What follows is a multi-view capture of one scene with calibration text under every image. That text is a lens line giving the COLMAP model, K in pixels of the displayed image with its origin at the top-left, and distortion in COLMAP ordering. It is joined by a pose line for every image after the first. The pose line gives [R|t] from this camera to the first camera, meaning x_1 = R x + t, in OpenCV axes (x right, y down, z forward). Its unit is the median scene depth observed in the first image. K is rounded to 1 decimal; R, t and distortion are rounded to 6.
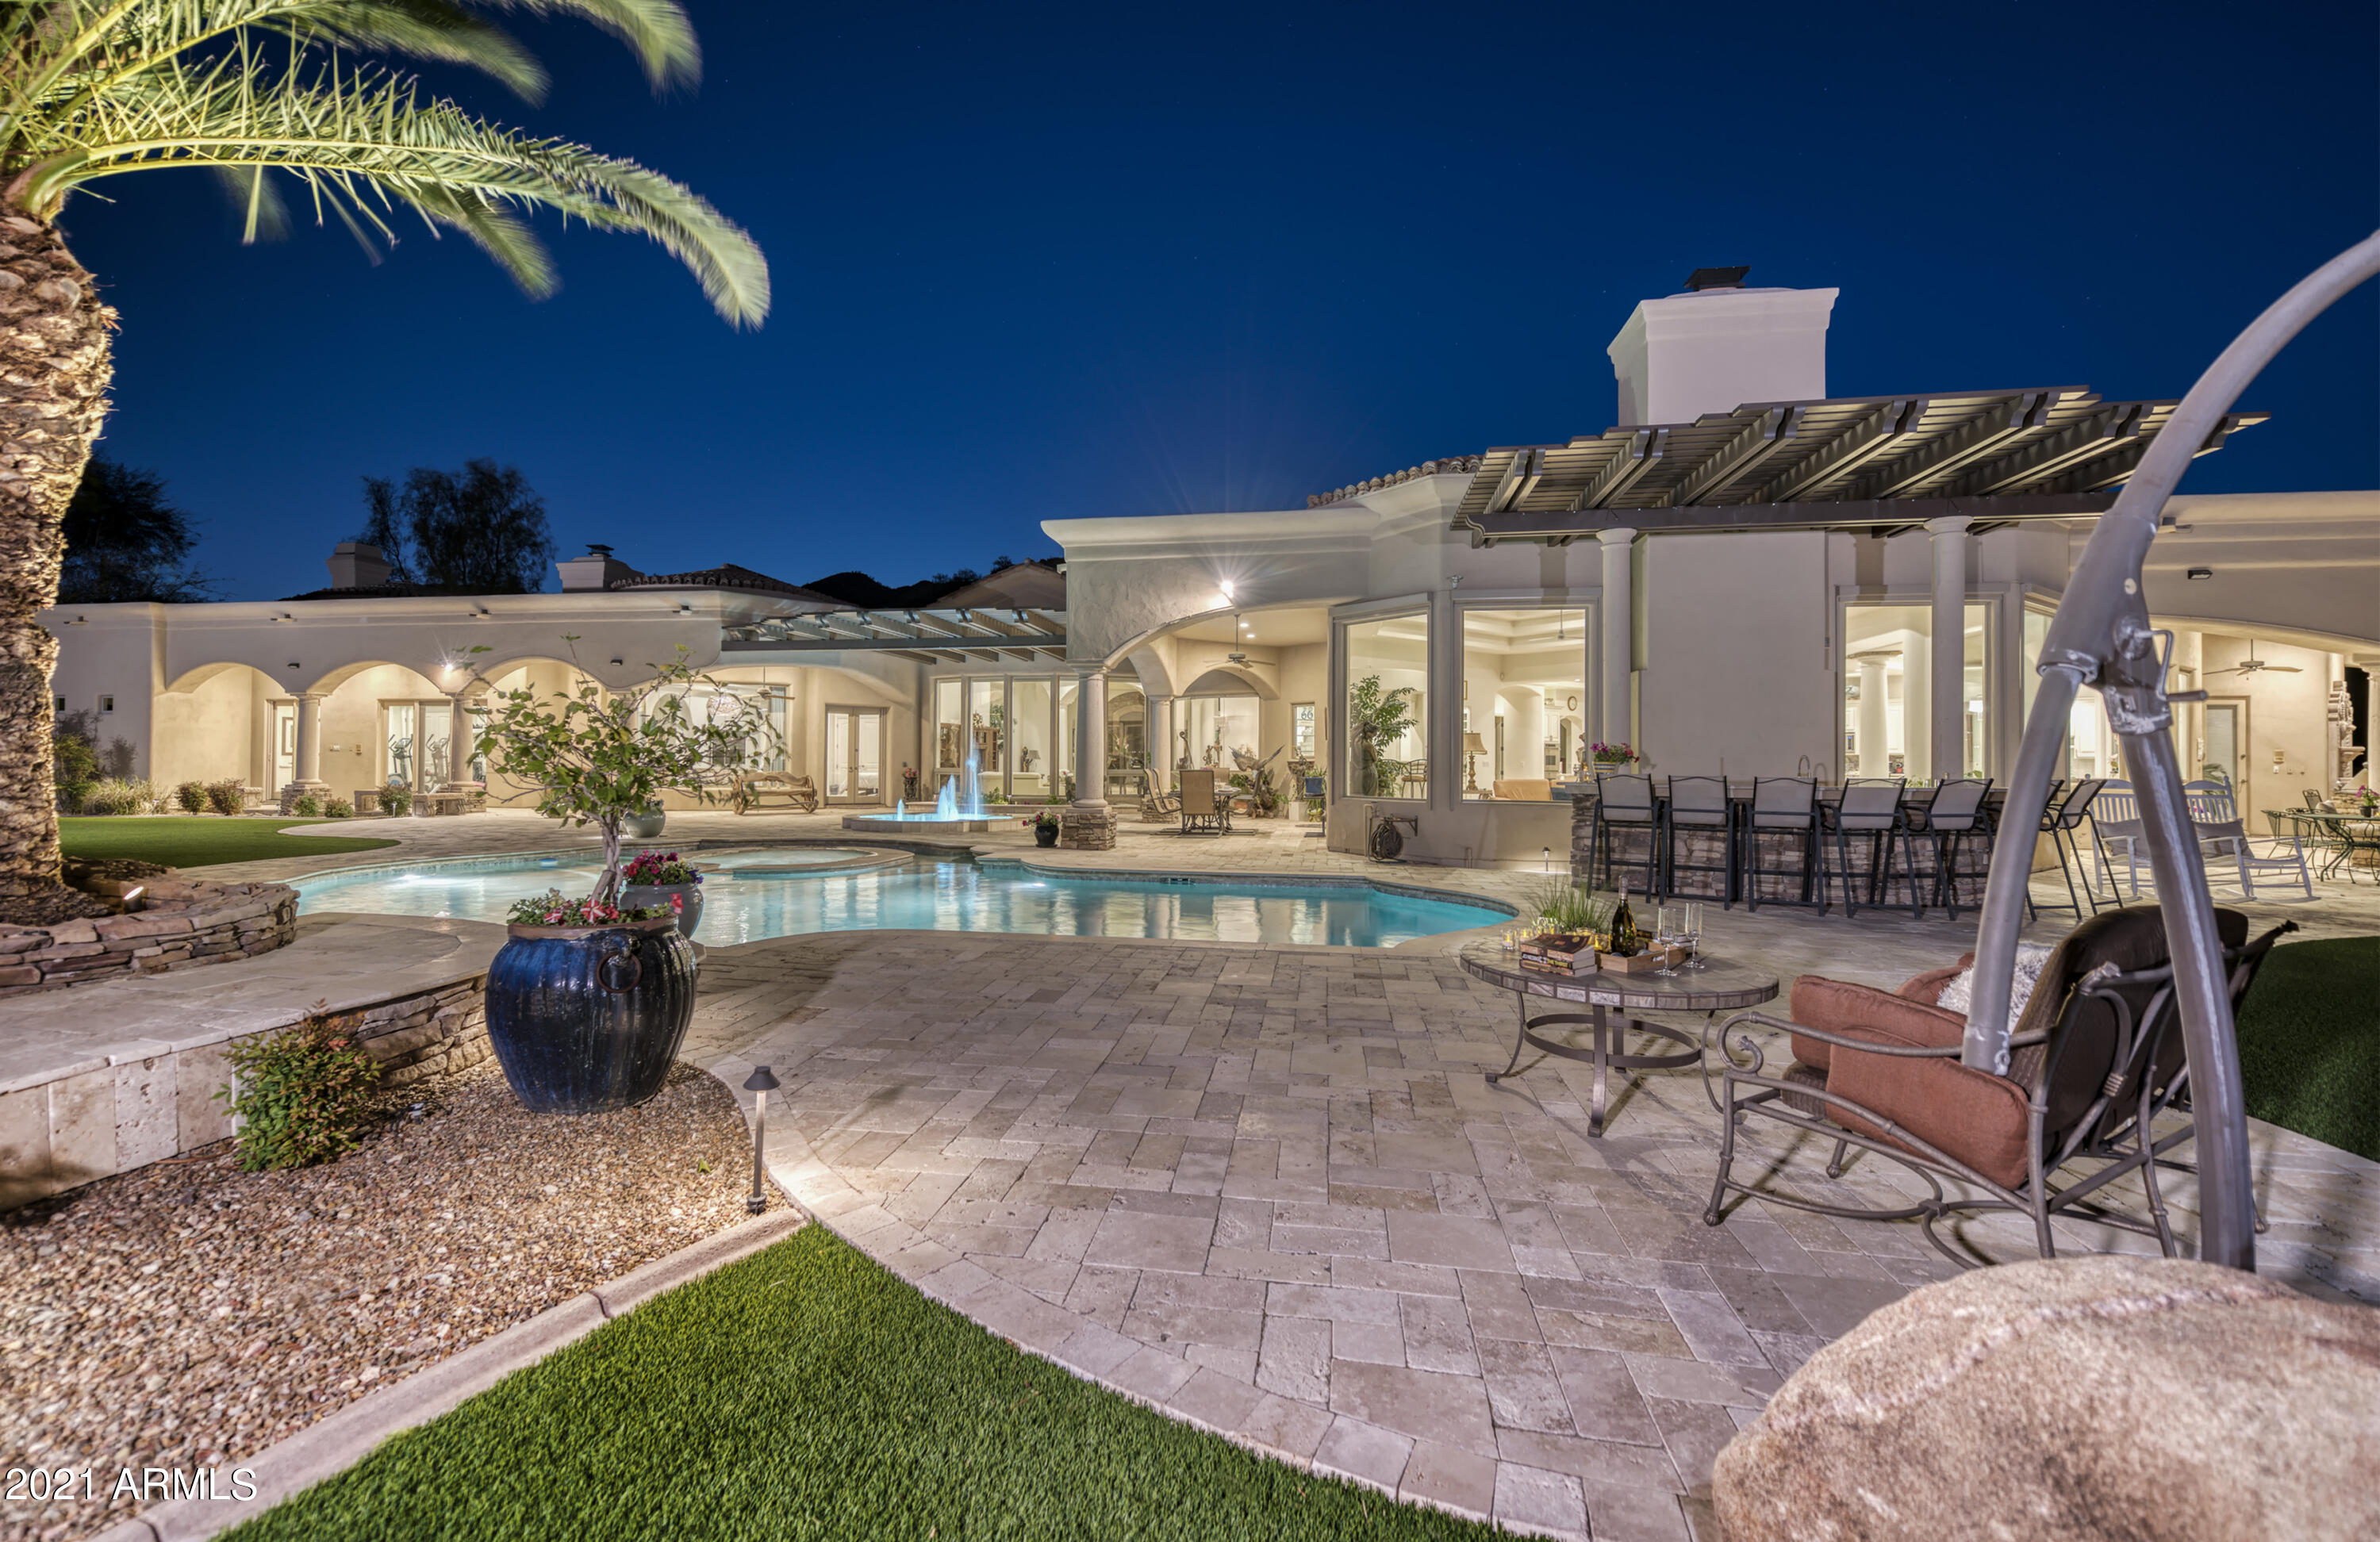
lens RADIAL K [[1055.7, 0, 1148.4], [0, 1055.7, 742.7], [0, 0, 1]] dist [0.001998, -0.000380]
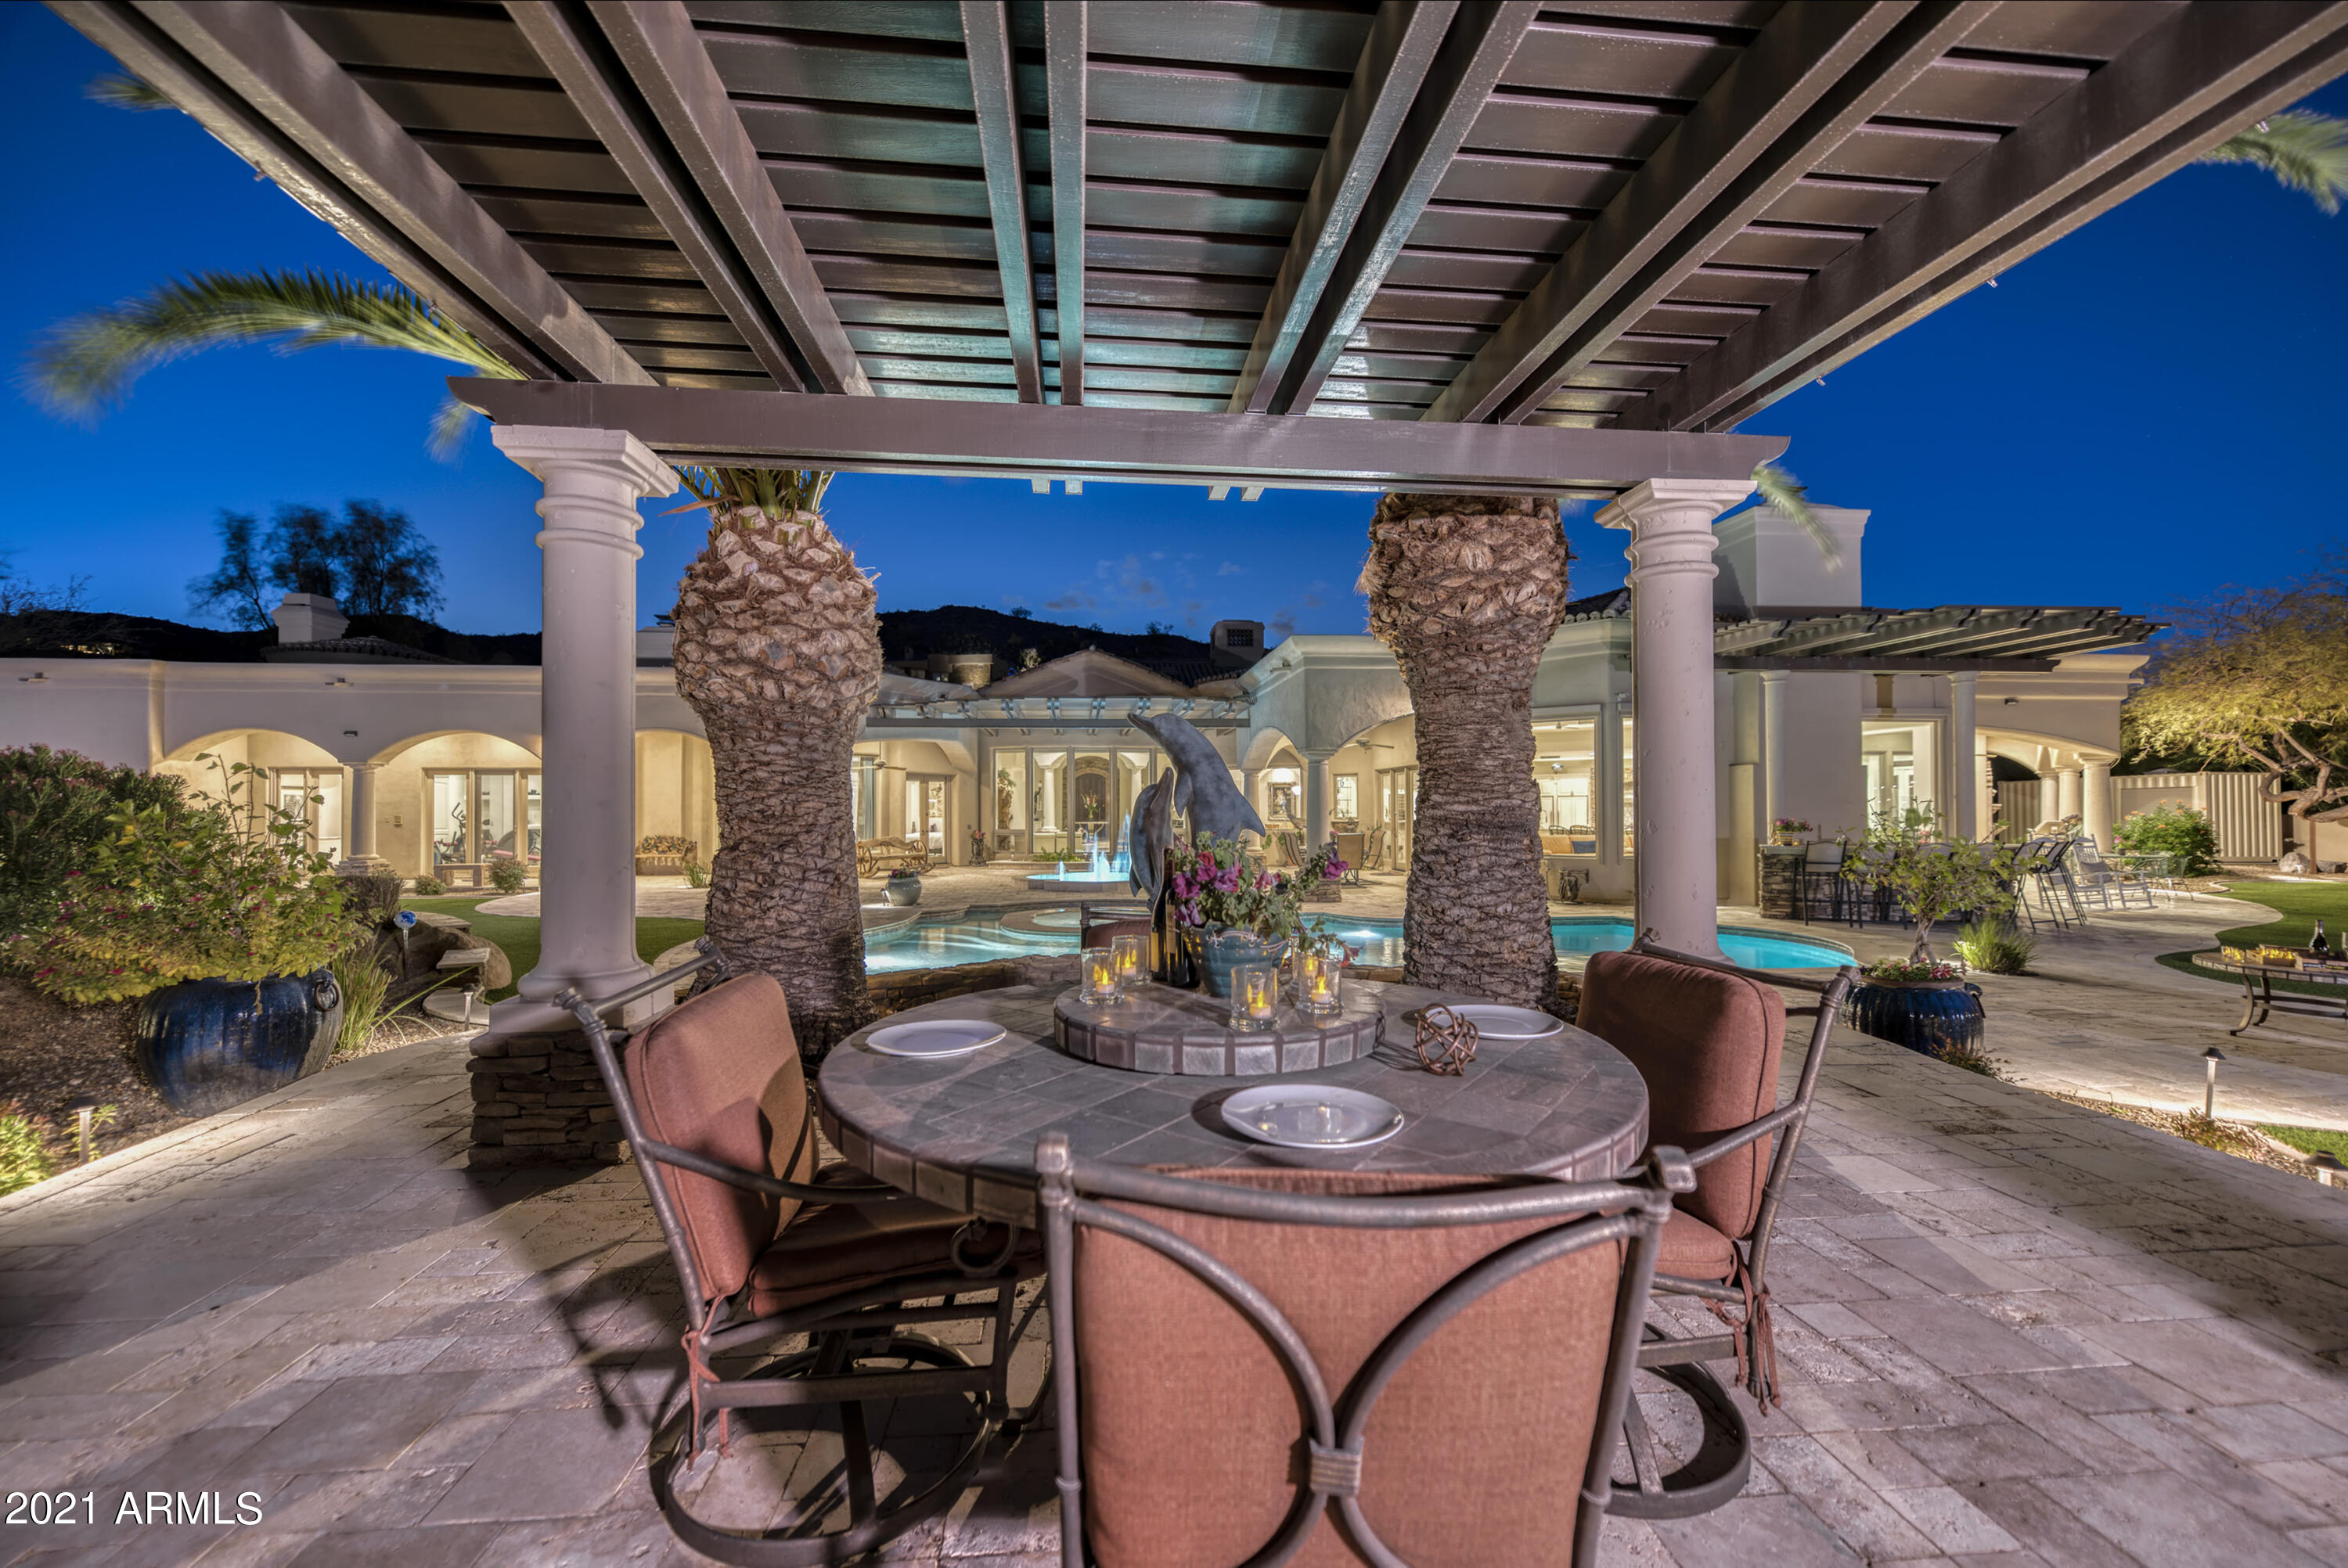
lens RADIAL K [[963.2, 0, 1174.0], [0, 963.2, 784.0], [0, 0, 1]] dist [-0.001849, -0.000123]
pose [[0.961285, -0.002539, 0.275545, -0.542297], [0.003871, 0.999983, -0.004293, -0.033985], [-0.275529, 0.005193, 0.961279, -0.027589]]
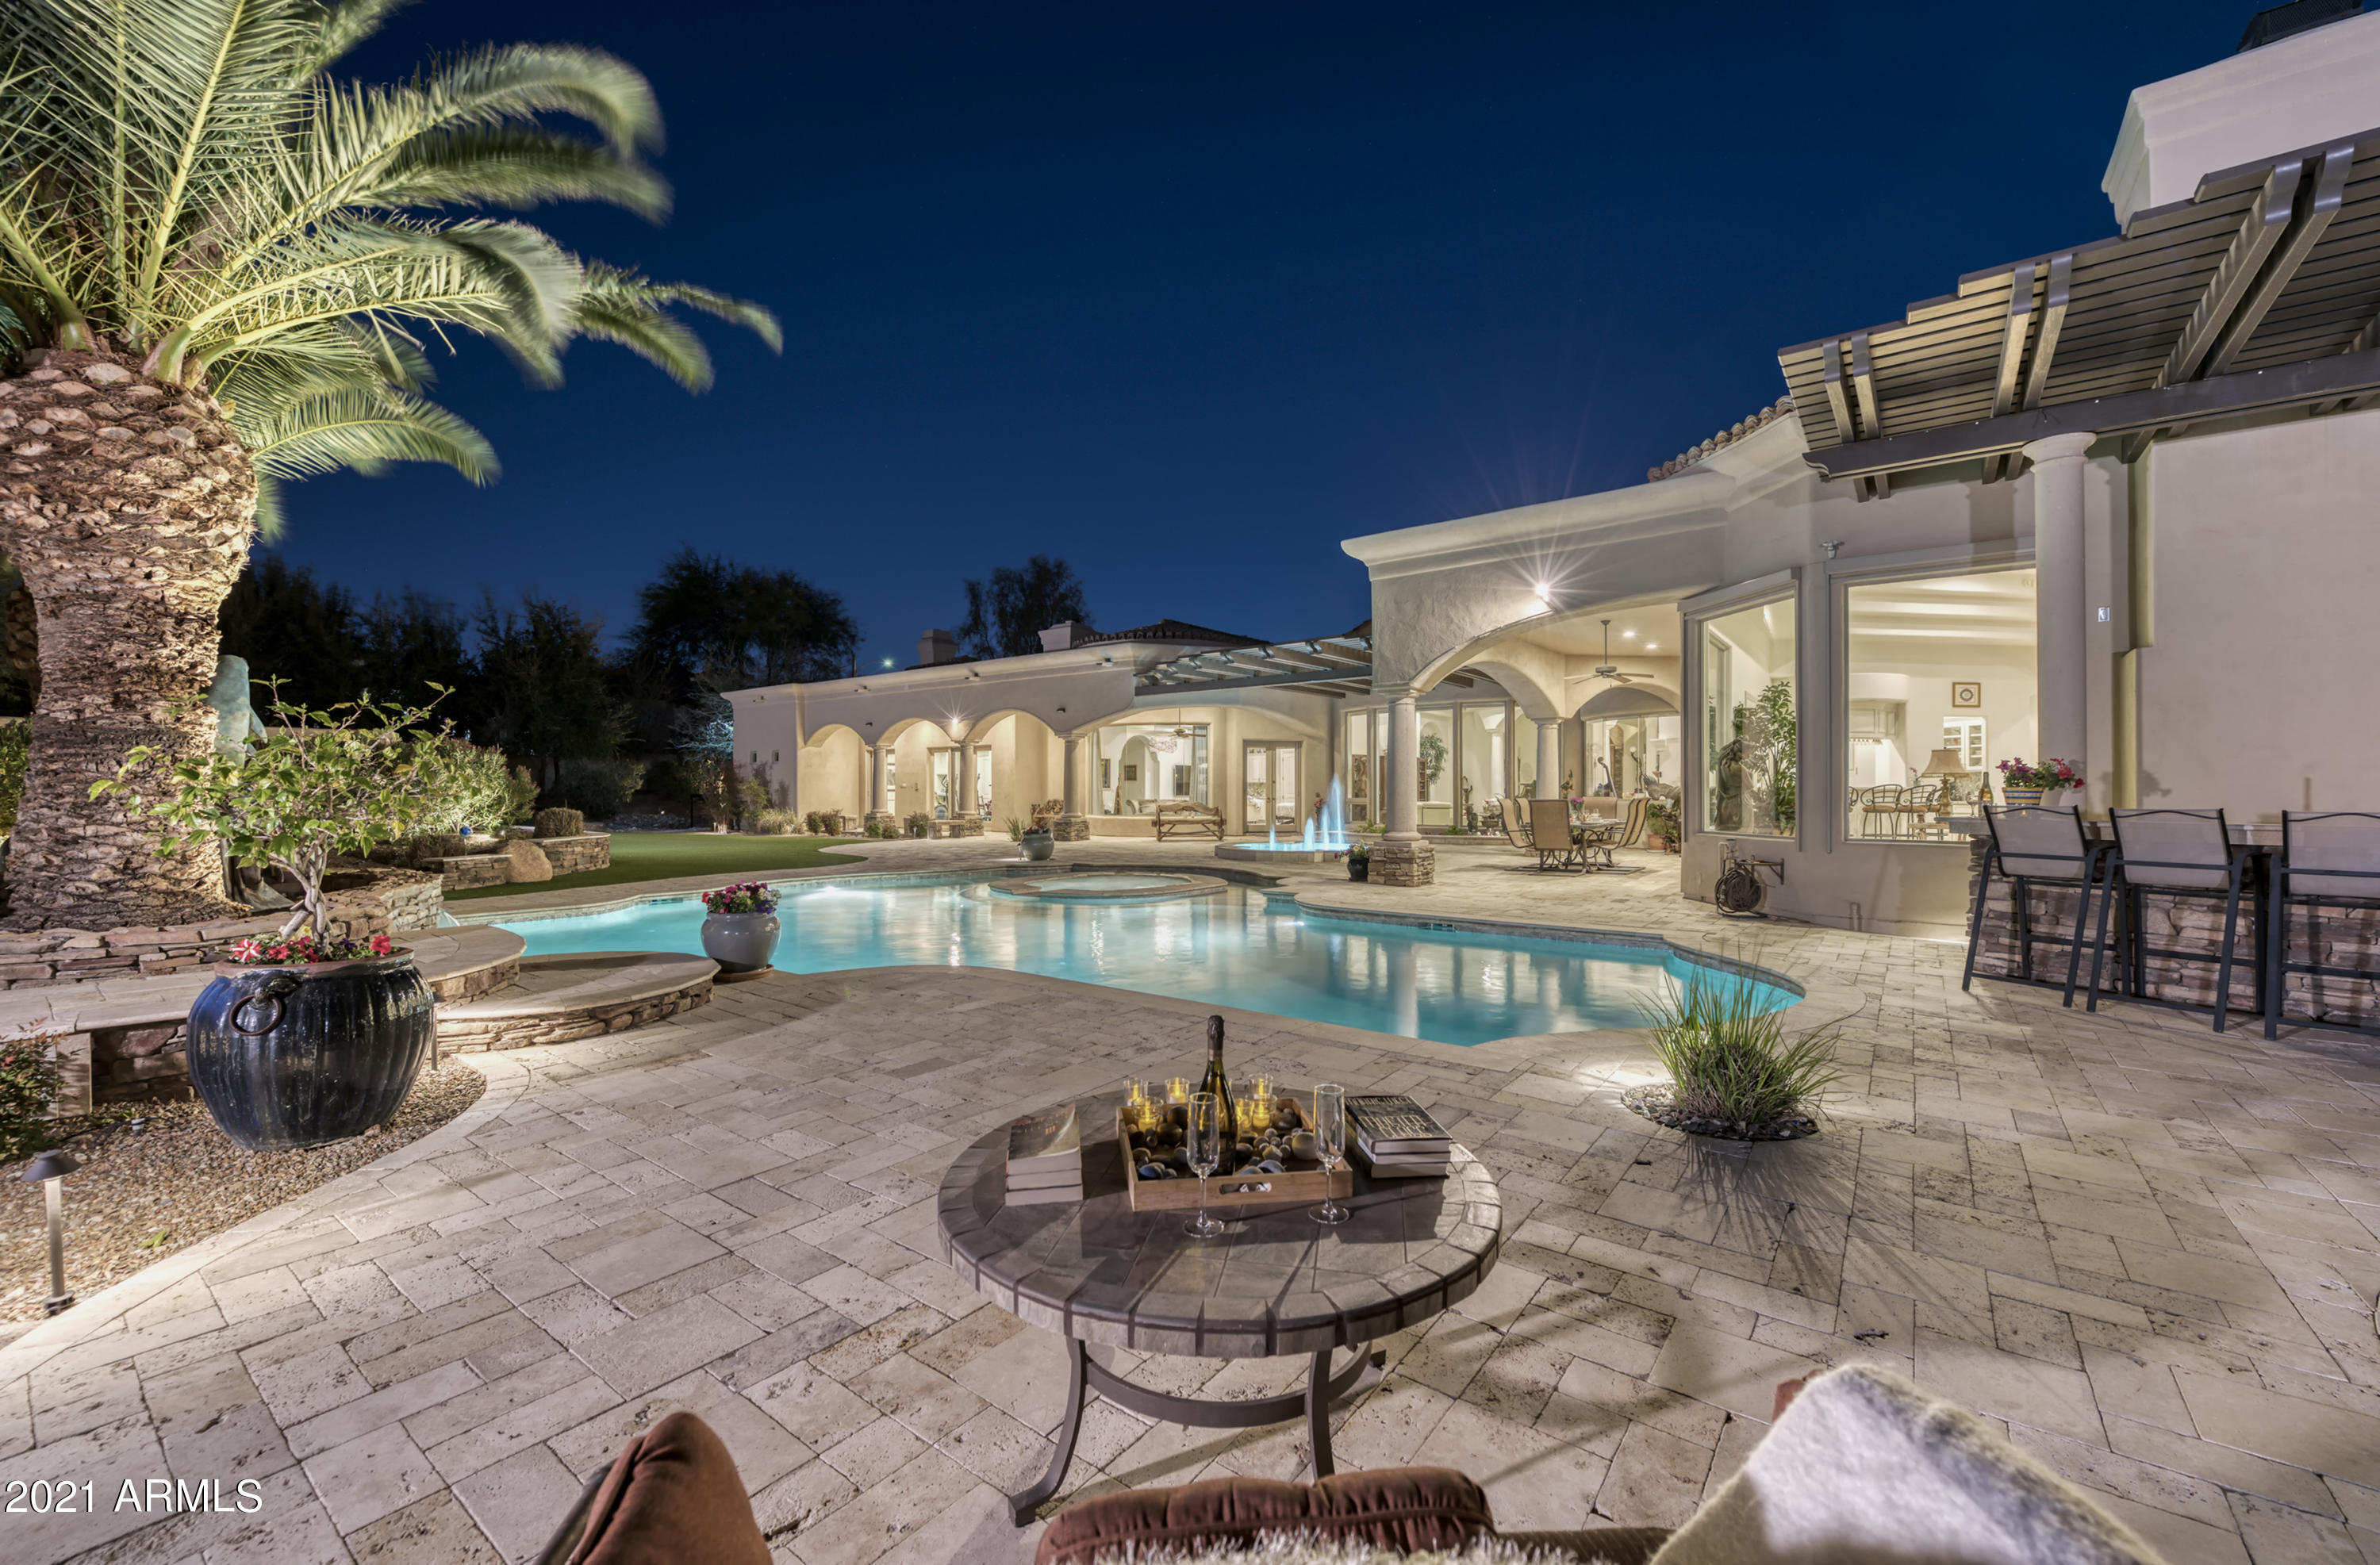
lens RADIAL K [[969.3, 0, 1190.0], [0, 969.3, 782.5], [0, 0, 1]] dist [0.001242, -0.003068]
pose [[0.887479, -0.012851, -0.460670, 0.180333], [0.016936, 0.999845, 0.004736, 0.002518], [0.460538, -0.012005, 0.887559, 0.154865]]
